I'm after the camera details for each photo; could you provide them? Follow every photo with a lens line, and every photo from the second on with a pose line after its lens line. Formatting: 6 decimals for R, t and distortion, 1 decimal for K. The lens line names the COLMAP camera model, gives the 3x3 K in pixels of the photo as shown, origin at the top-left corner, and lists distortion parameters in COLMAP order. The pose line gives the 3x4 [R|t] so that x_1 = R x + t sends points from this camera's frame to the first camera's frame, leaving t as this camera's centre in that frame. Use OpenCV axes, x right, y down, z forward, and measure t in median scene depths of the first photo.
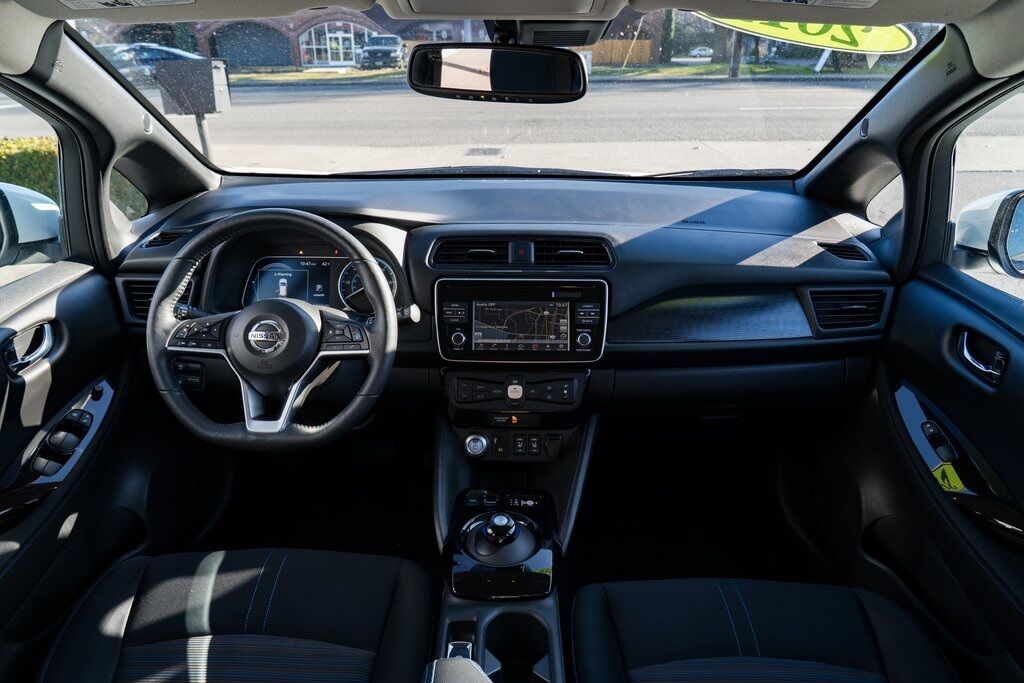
lens RADIAL K [[703.6, 0, 510.6], [0, 703.6, 351.5], [0, 0, 1]] dist [-0.023613, 0.010850]
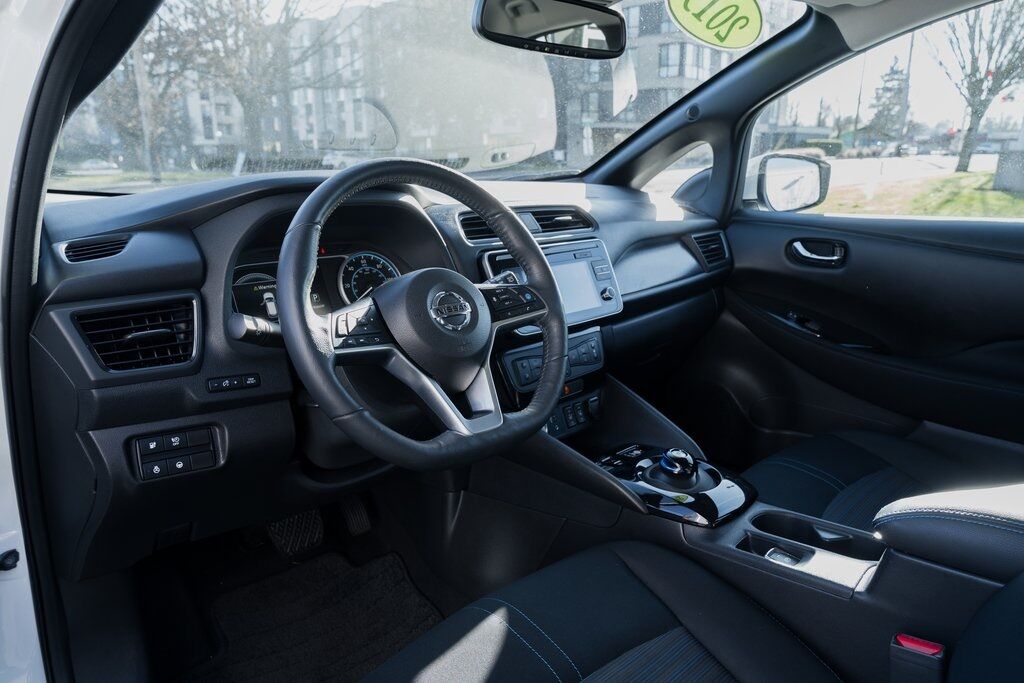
lens RADIAL K [[703.6, 0, 510.6], [0, 703.6, 351.5], [0, 0, 1]] dist [-0.023613, 0.010850]
pose [[0.704789, -0.190202, 0.683444, -0.706461], [0.286623, 0.957602, -0.029074, 0.052215], [-0.648938, 0.216382, 0.729423, 0.340522]]
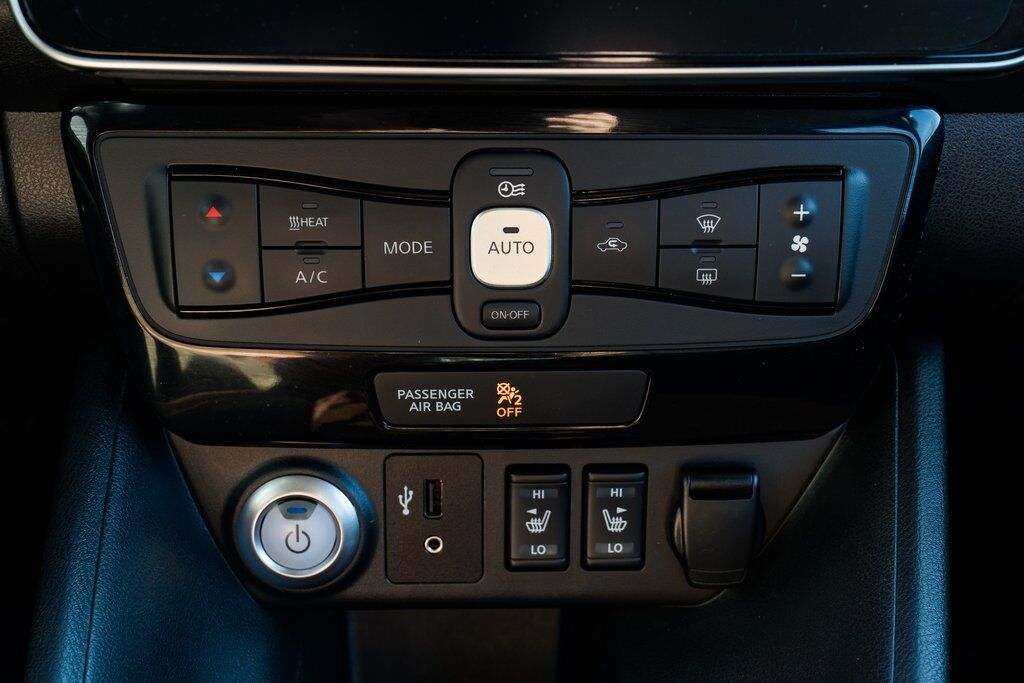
lens RADIAL K [[1375.6, 0, 542.0], [0, 1375.6, 340.6], [0, 0, 1]] dist [0.013968, 0.007970]
pose [[0.998202, -0.016239, 0.057700, -0.005913], [0.004049, 0.978675, 0.205374, 0.010471], [-0.059805, -0.204771, 0.976981, 0.671254]]
